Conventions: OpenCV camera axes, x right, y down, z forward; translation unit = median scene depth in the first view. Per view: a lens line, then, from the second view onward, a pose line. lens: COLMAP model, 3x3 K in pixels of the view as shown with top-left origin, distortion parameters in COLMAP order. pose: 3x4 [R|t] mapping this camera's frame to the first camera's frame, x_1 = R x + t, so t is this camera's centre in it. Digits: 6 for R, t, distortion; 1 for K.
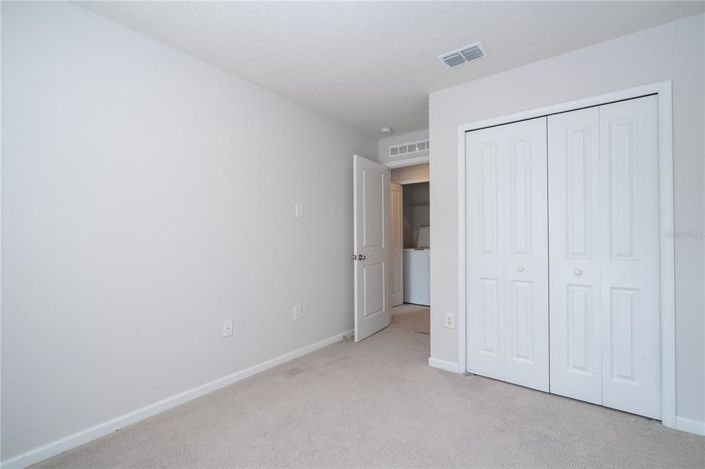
lens RADIAL K [[316.7, 0, 358.4], [0, 316.7, 232.4], [0, 0, 1]] dist [0.000790, 0.000051]
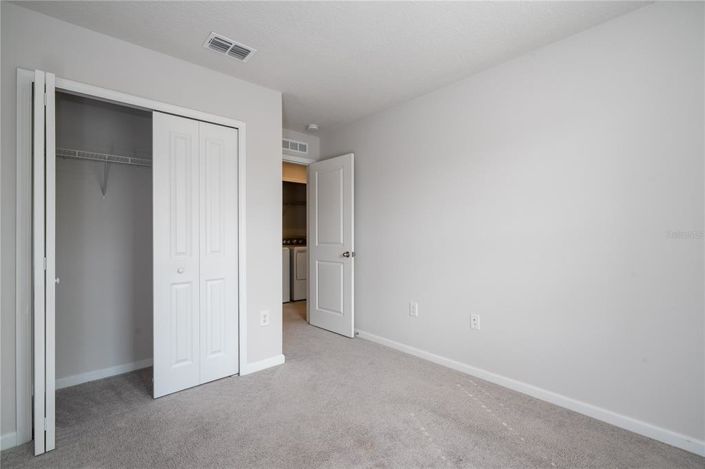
lens RADIAL K [[339.3, 0, 352.5], [0, 339.3, 234.5], [0, 0, 1]] dist [-0.000168, 0.000033]
pose [[0.171254, 0.001005, 0.985226, -0.835384], [-0.001431, 0.999999, -0.000771, 0.012947], [-0.985226, -0.001278, 0.171255, 0.618592]]
